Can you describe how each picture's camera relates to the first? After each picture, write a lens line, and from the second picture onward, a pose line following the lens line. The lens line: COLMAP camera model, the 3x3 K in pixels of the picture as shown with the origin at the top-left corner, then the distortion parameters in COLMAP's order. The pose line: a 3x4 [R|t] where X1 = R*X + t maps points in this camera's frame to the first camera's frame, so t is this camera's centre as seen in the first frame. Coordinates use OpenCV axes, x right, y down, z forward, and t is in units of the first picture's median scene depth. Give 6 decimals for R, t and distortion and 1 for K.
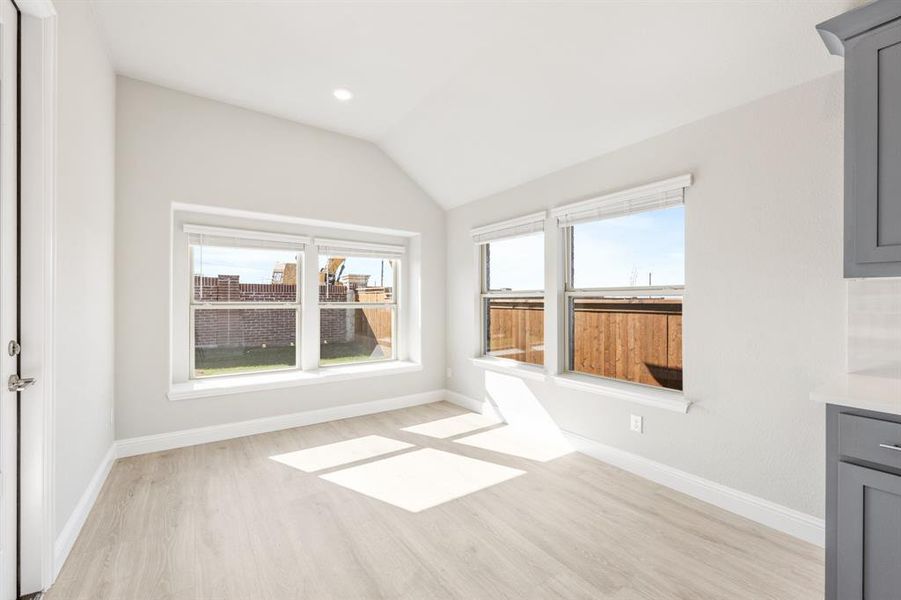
lens RADIAL K [[372.5, 0, 455.6], [0, 372.5, 300.6], [0, 0, 1]] dist [-0.008383, 0.000578]
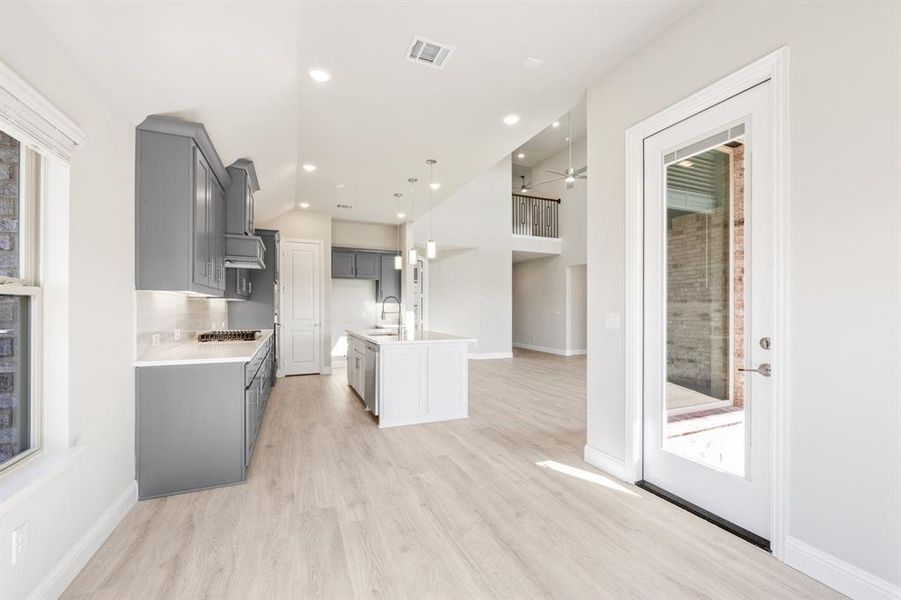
lens RADIAL K [[372.5, 0, 448.8], [0, 372.5, 307.7], [0, 0, 1]] dist [-0.008383, 0.000578]
pose [[-0.977994, -0.004837, 0.208576, -0.131304], [-0.006422, 0.999955, -0.006924, 0.003319], [-0.208533, -0.008111, -0.977982, 0.913082]]
